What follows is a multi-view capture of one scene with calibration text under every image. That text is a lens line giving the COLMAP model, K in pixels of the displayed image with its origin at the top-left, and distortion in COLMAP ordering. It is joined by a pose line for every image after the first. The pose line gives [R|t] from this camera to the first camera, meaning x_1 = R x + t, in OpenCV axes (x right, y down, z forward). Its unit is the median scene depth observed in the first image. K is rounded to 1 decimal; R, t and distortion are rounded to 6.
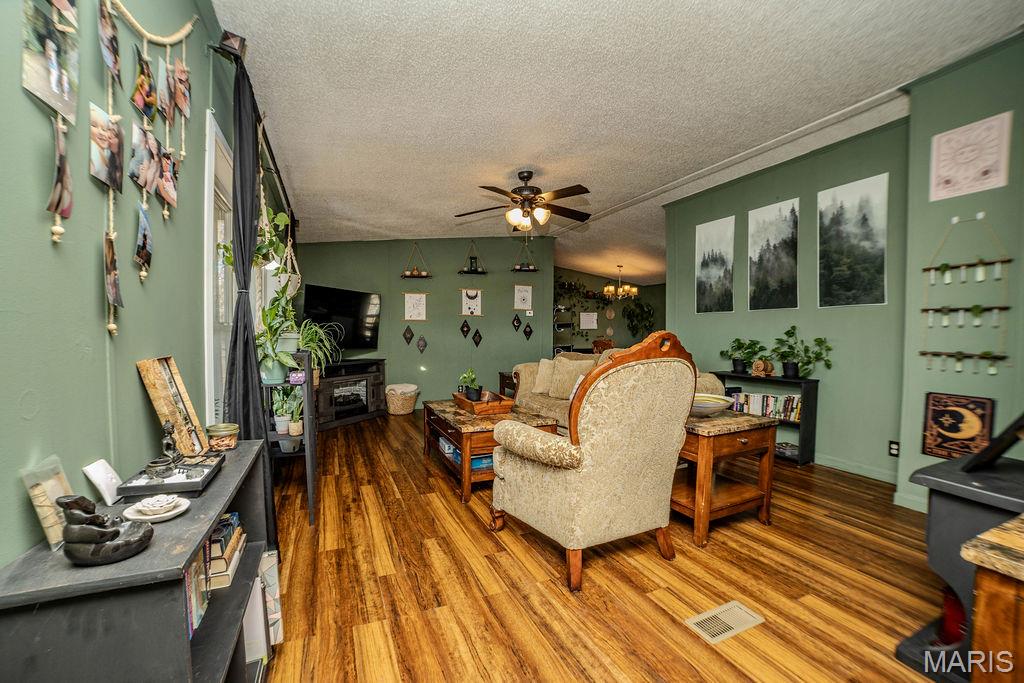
lens RADIAL K [[438.6, 0, 511.2], [0, 438.6, 339.1], [0, 0, 1]] dist [-0.001459, 0.000199]
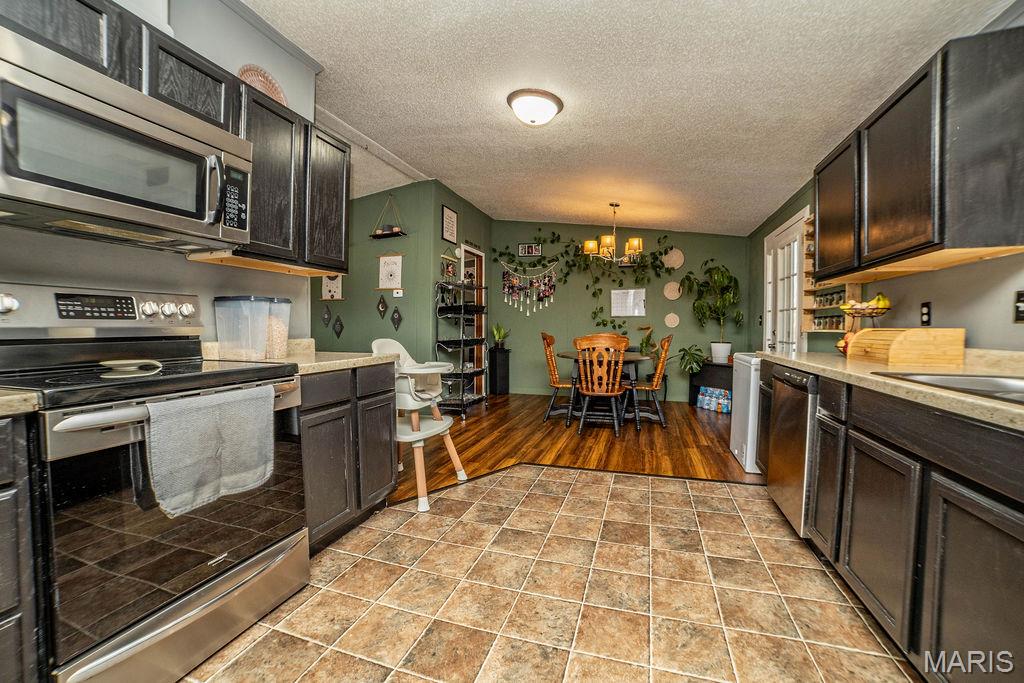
lens RADIAL K [[438.6, 0, 511.2], [0, 438.6, 339.1], [0, 0, 1]] dist [-0.001459, 0.000199]
pose [[0.735786, 0.007311, -0.677174, 0.674047], [-0.008518, 0.999963, 0.001540, 0.014279], [0.677160, 0.004635, 0.735821, 0.594479]]
